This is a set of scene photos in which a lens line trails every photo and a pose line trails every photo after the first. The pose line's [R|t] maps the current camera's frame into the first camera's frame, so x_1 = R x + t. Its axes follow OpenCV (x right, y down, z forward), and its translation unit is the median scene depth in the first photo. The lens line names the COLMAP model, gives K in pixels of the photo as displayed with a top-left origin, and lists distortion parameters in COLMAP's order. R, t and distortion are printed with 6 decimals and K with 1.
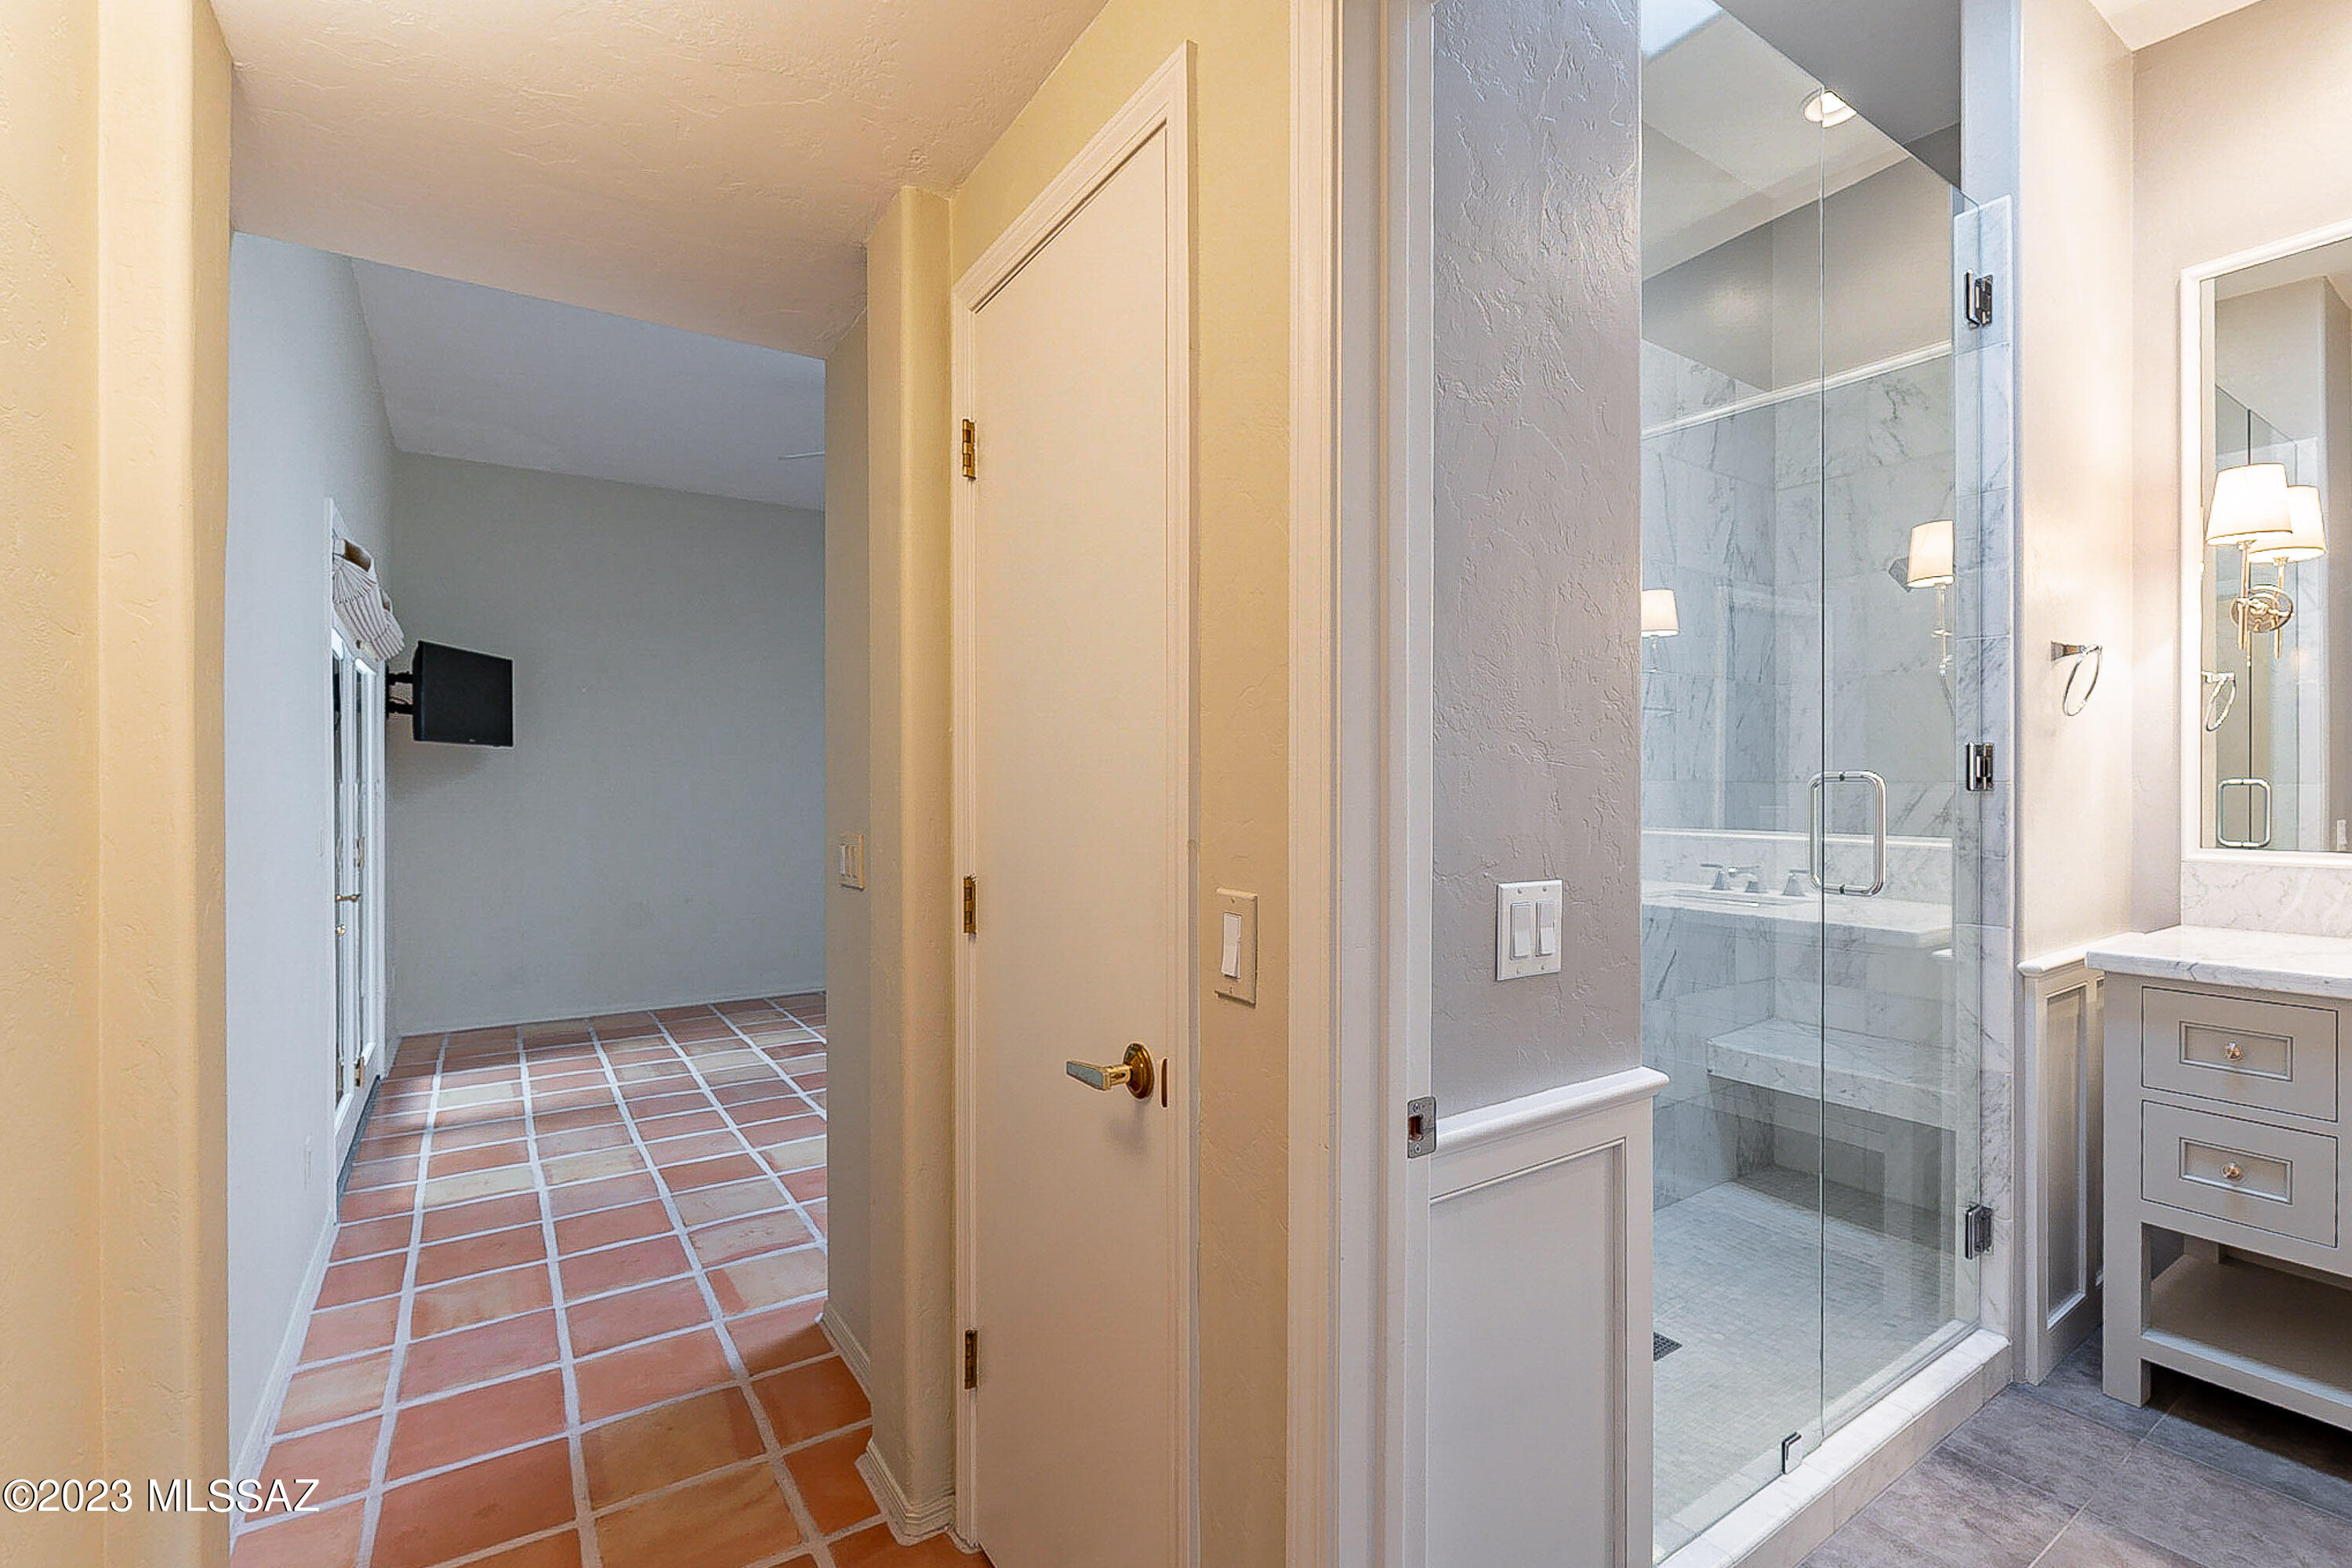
lens RADIAL K [[1047.1, 0, 1259.8], [0, 1047.1, 783.0], [0, 0, 1]] dist [-0.005175, 0.000665]
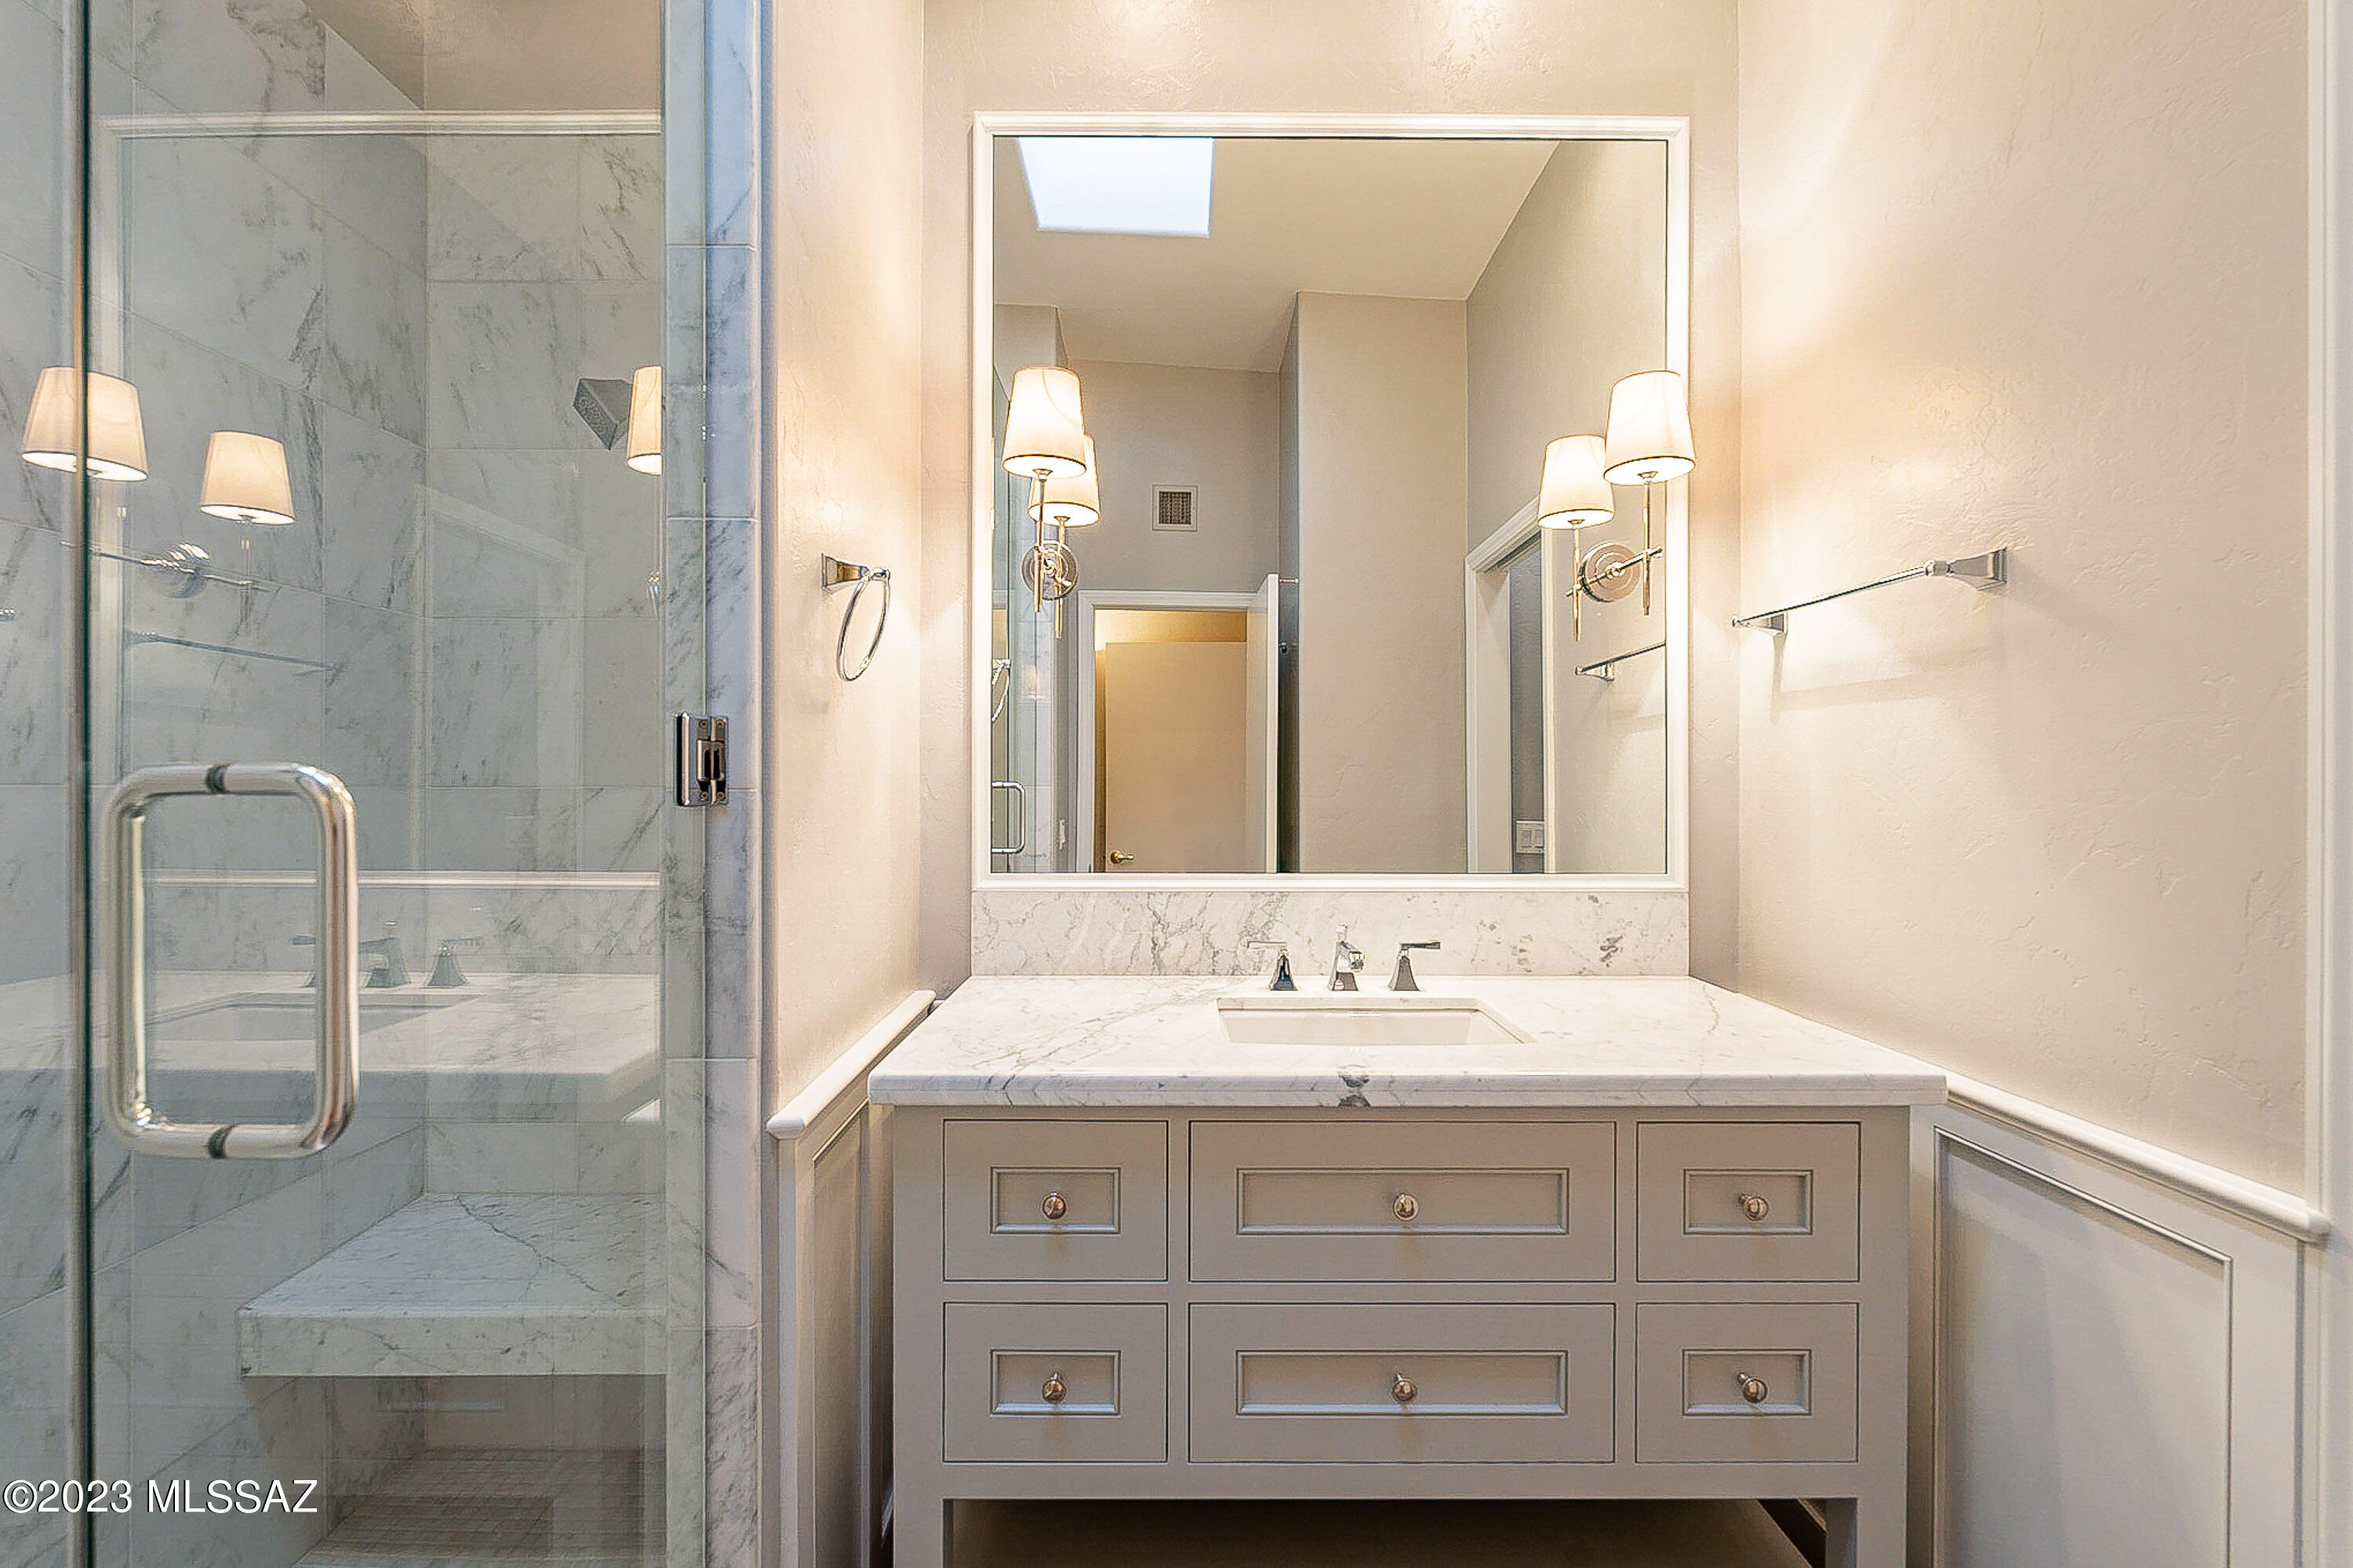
lens RADIAL K [[1047.6, 0, 1178.3], [0, 1047.6, 785.7], [0, 0, 1]] dist [-0.005175, 0.000665]
pose [[0.574788, -0.000867, 0.818302, 0.392885], [-0.001624, 0.999996, 0.002200, -0.004439], [-0.818301, -0.002594, 0.574784, 0.498158]]
